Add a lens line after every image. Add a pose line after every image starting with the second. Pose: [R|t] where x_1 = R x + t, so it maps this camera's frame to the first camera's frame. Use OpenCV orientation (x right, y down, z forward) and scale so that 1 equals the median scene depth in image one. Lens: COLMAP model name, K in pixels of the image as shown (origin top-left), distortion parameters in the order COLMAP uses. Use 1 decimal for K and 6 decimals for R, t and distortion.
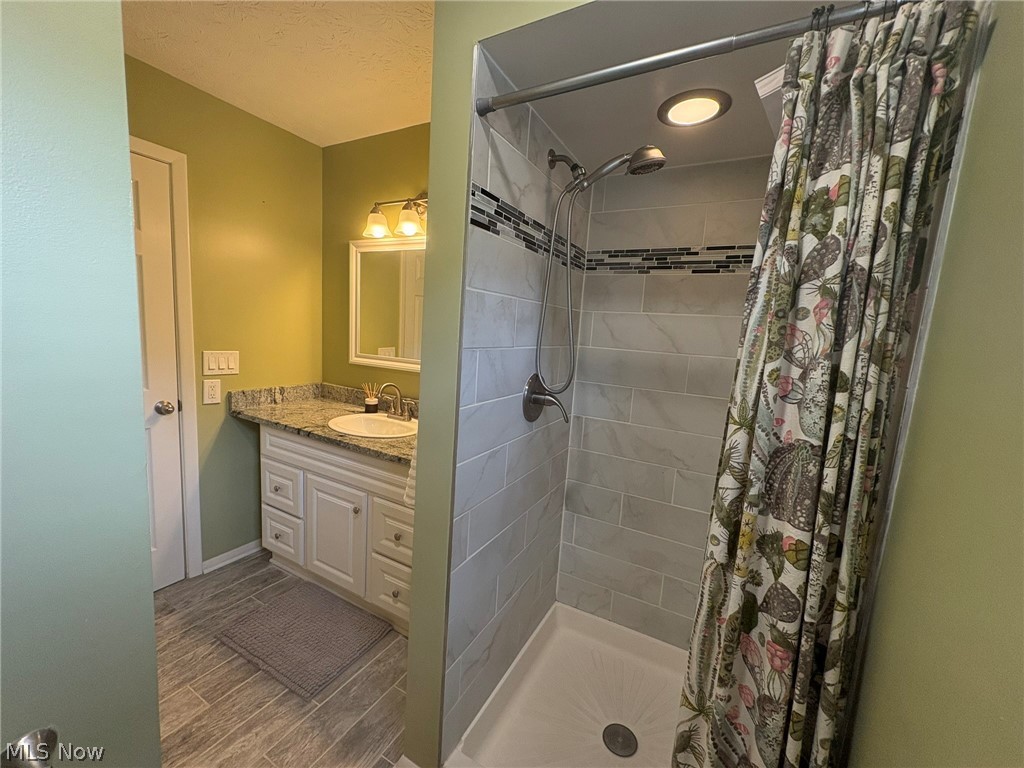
lens RADIAL K [[410.0, 0, 510.7], [0, 410.0, 383.3], [0, 0, 1]] dist [0.011115, 0.000188]
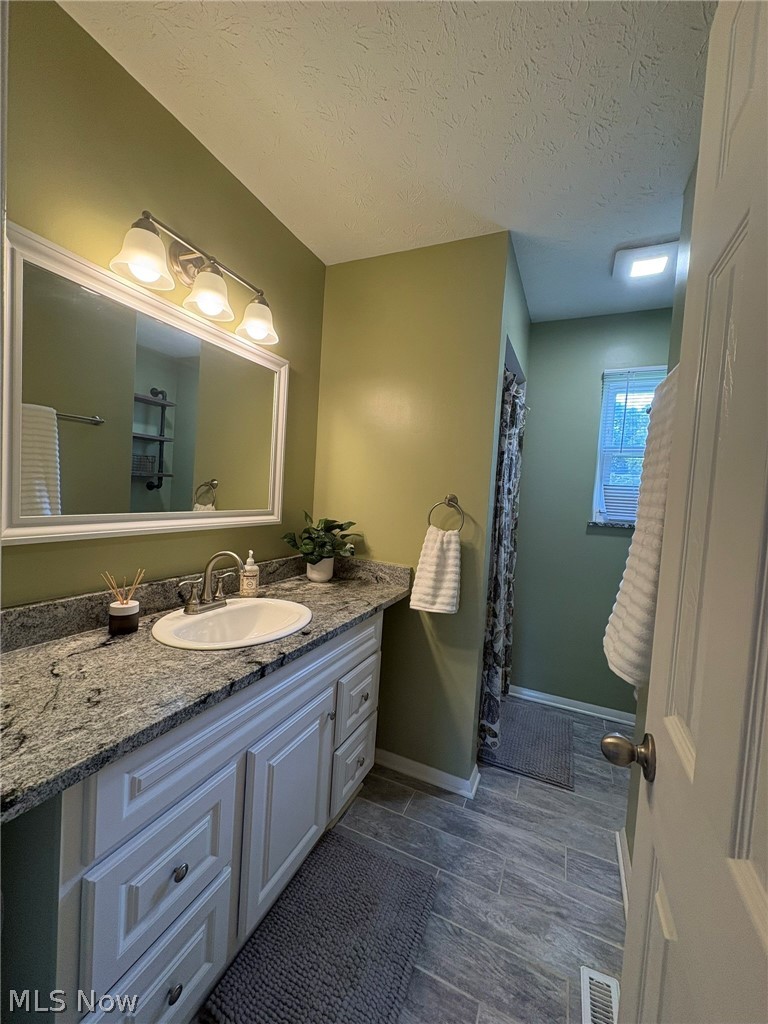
lens RADIAL K [[410.0, 0, 383.1], [0, 410.0, 509.7], [0, 0, 1]] dist [0.011115, 0.000188]
pose [[-0.069144, -0.110965, 0.991416, -1.101478], [0.069402, 0.990852, 0.115742, -0.143745], [-0.995190, 0.076809, -0.060810, 0.941957]]
